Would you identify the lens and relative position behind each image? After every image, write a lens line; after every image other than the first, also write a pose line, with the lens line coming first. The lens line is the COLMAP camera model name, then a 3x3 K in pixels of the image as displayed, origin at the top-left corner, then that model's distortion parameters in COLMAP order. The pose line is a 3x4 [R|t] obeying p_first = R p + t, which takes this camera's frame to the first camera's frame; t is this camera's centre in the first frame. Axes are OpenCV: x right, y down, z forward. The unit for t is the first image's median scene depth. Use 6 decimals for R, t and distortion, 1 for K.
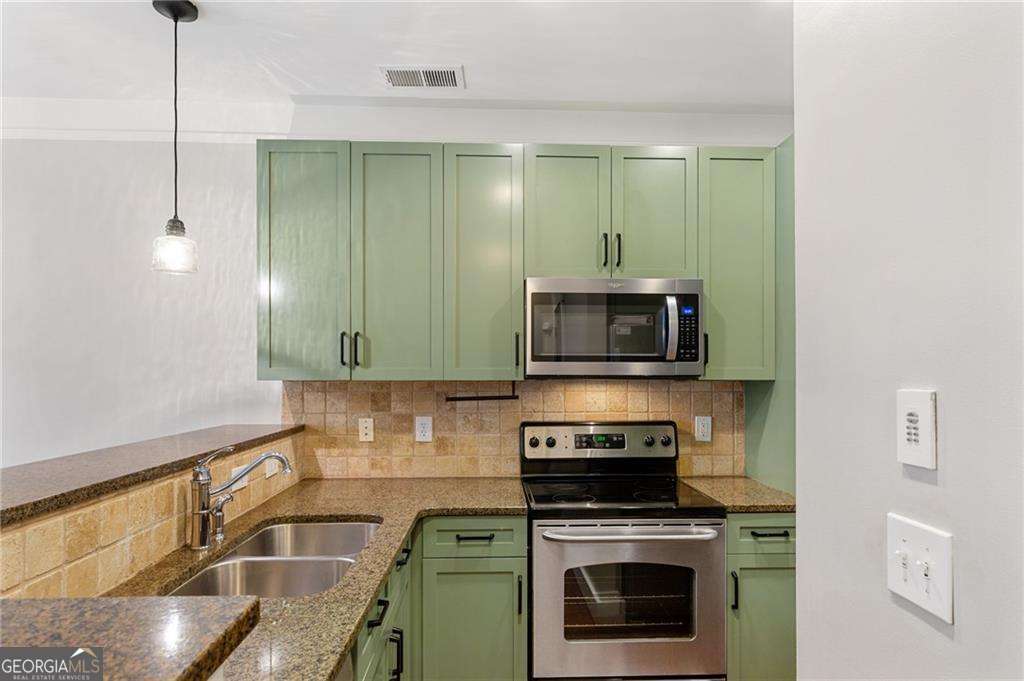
lens RADIAL K [[572.9, 0, 510.7], [0, 572.9, 370.7], [0, 0, 1]] dist [-0.004165, -0.000441]
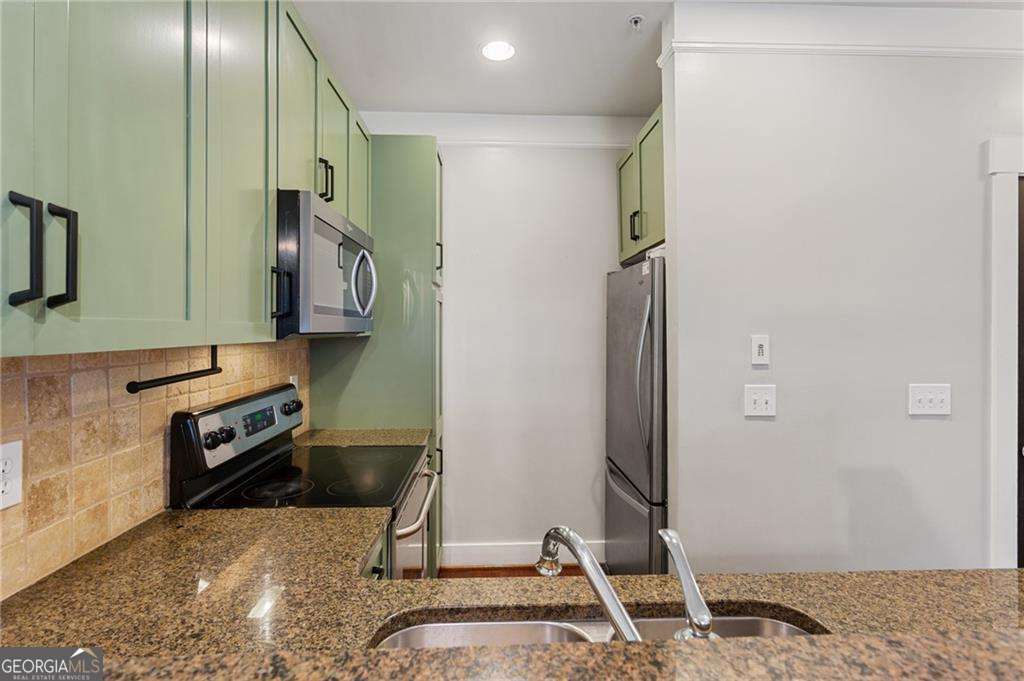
lens RADIAL K [[489.3, 0, 509.0], [0, 489.3, 327.1], [0, 0, 1]] dist [0.003036, 0.000276]
pose [[-0.001748, 0.002693, 0.999995, -0.490199], [-0.003691, 0.999990, -0.002700, 0.000922], [-0.999992, -0.003695, -0.001738, 0.672017]]
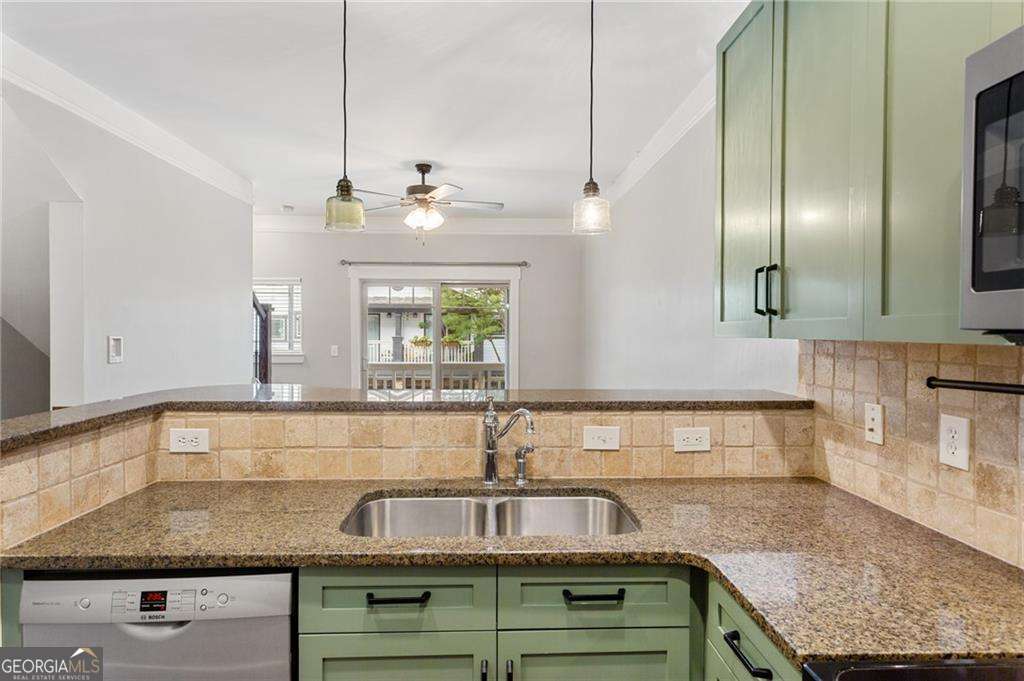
lens RADIAL K [[561.0, 0, 506.5], [0, 561.0, 337.5], [0, 0, 1]] dist [0.000764, 0.000303]
pose [[-0.004842, 0.013025, -0.999903, 0.335839], [0.001479, 0.999914, 0.013018, 0.006403], [0.999987, -0.001415, -0.004861, 0.630014]]
